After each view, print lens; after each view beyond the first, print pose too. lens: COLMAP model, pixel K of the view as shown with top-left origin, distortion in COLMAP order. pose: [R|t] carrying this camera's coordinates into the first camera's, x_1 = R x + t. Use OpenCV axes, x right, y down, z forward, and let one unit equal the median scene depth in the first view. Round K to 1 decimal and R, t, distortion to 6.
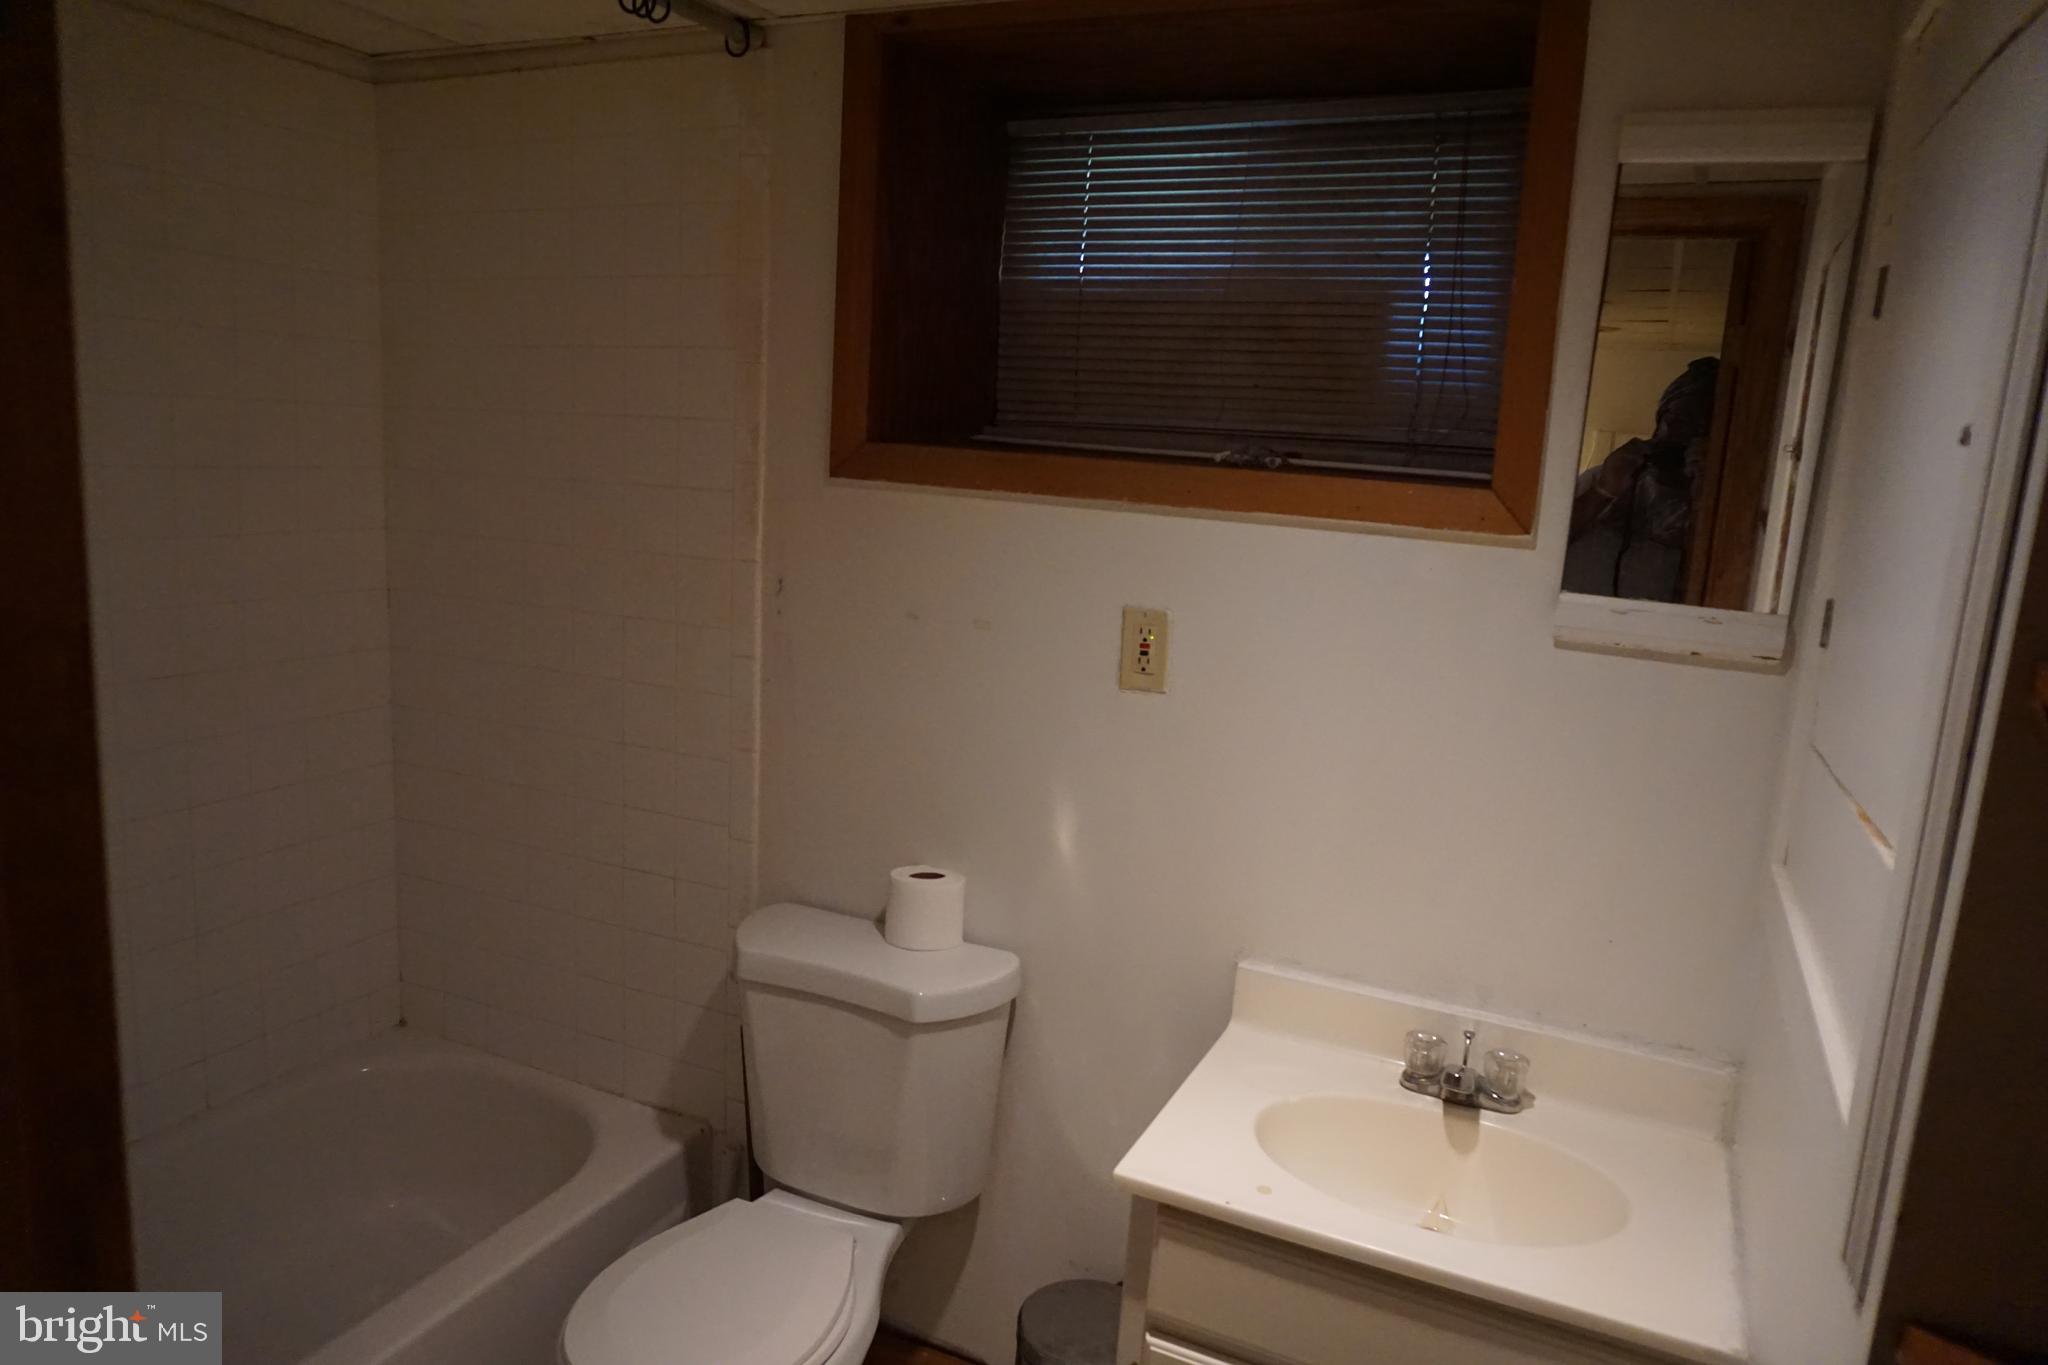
lens RADIAL K [[1366.3, 0, 1015.6], [0, 1366.3, 680.6], [0, 0, 1]] dist [-0.054559, 0.041348]
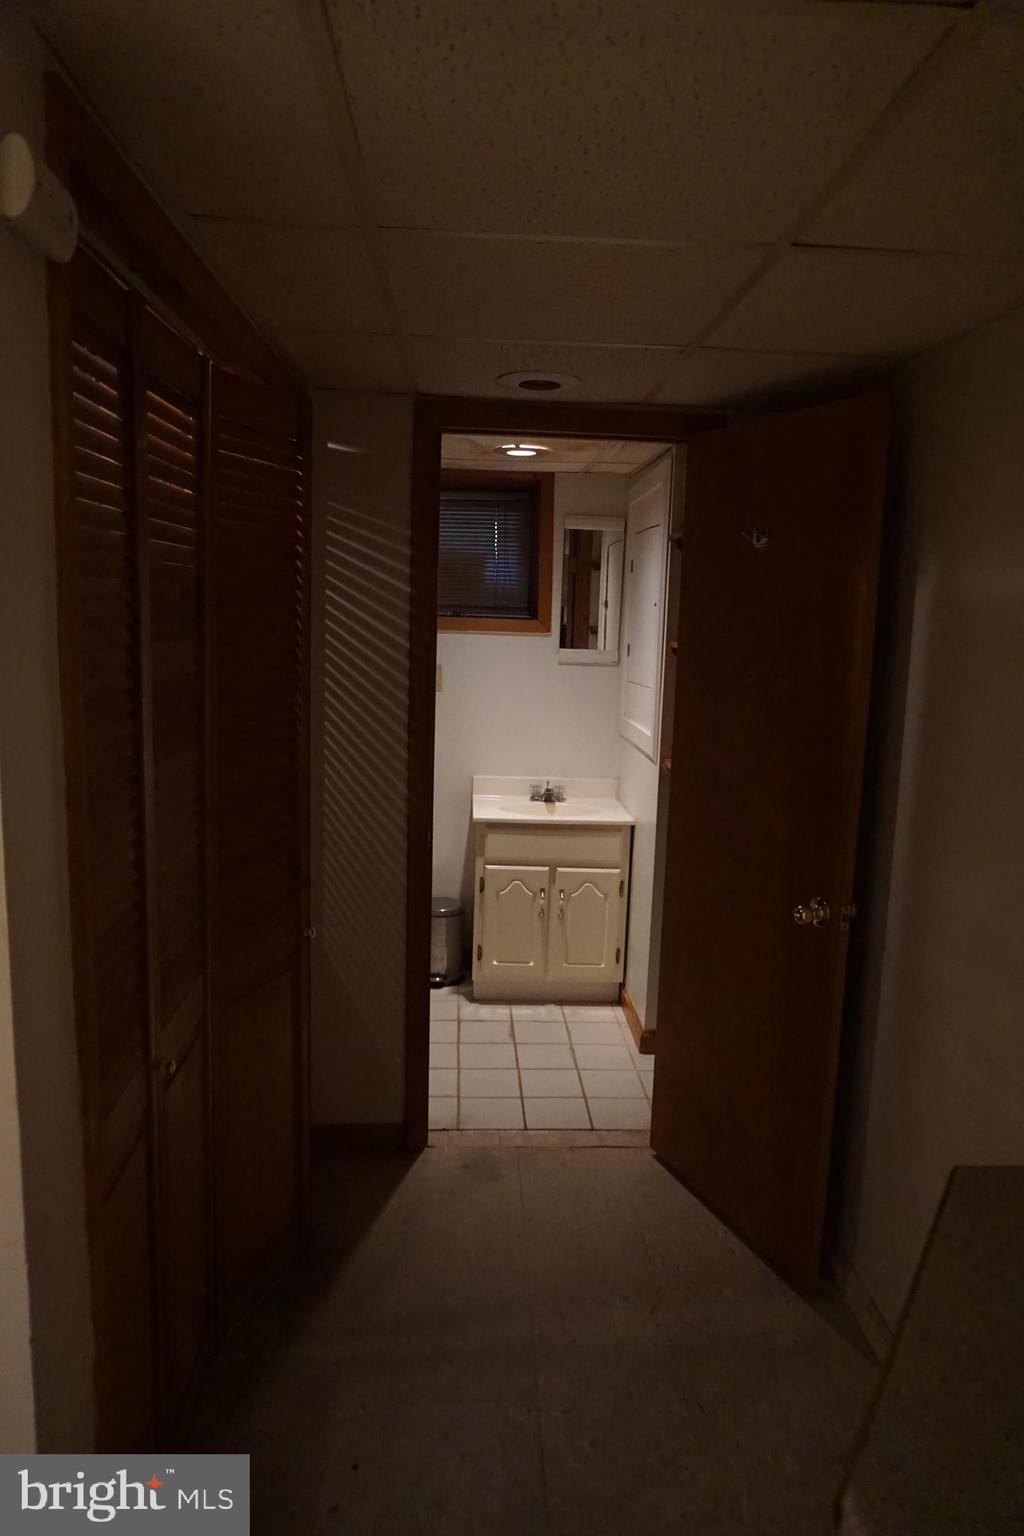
lens RADIAL K [[1024.7, 0, 511.3], [0, 1024.7, 770.9], [0, 0, 1]] dist [-0.054559, 0.041348]
pose [[0.884969, -0.104712, 0.453723, -0.813948], [0.108712, 0.993922, 0.017342, 0.164002], [-0.452781, 0.033978, 0.890974, -1.112704]]
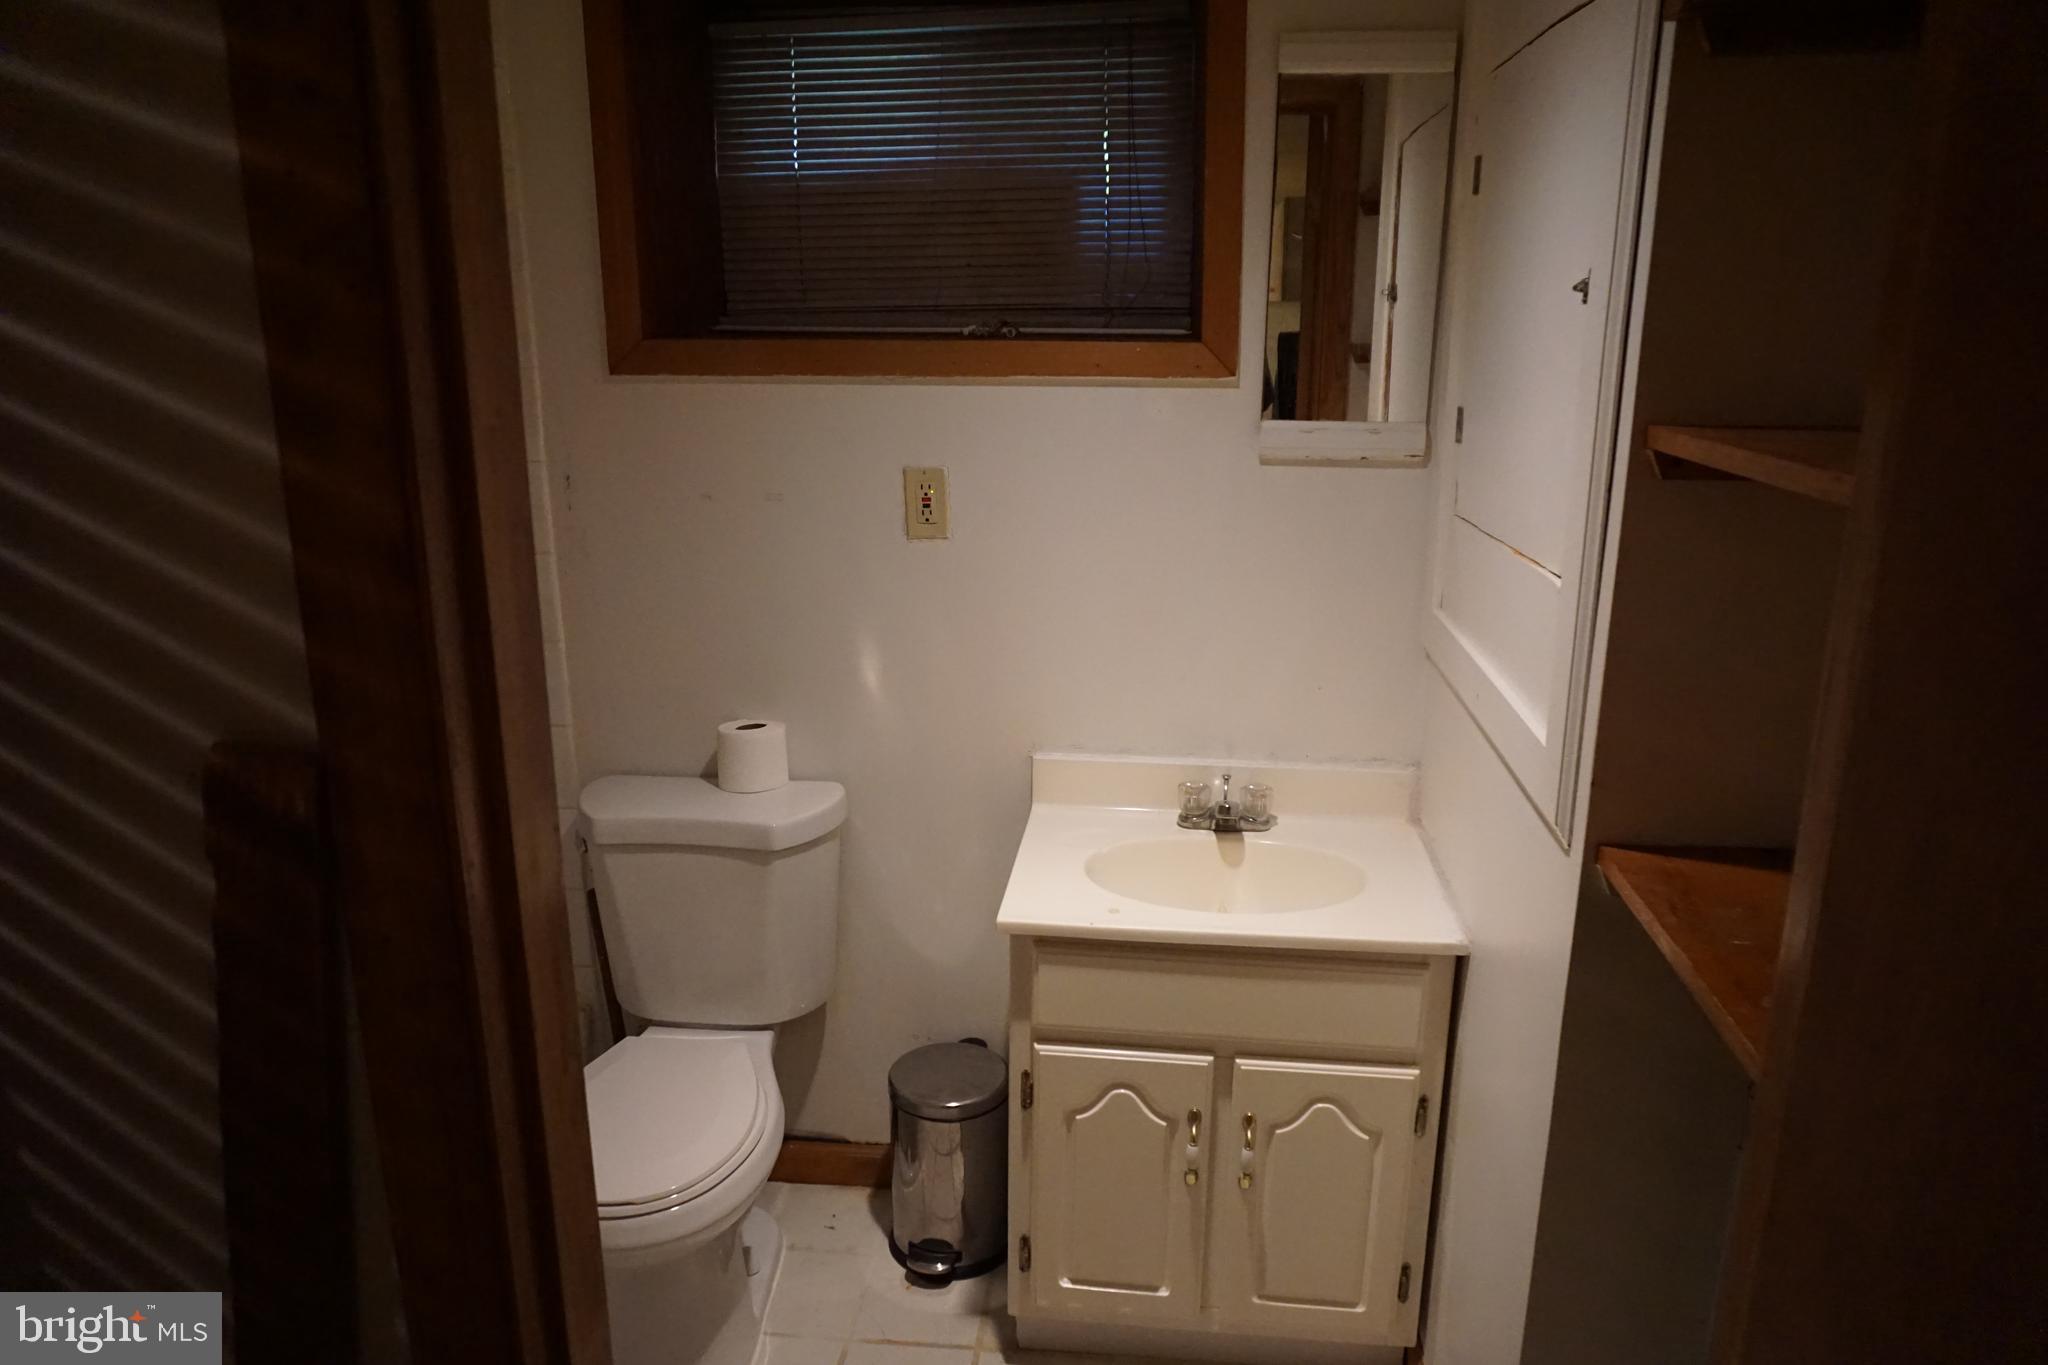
lens RADIAL K [[1366.3, 0, 1019.0], [0, 1366.3, 680.0], [0, 0, 1]] dist [-0.054559, 0.041348]
pose [[0.946734, -0.140985, 0.289514, -0.188052], [0.114182, 0.987620, 0.107559, 0.010339], [-0.301094, -0.068772, 0.951111, -0.138818]]
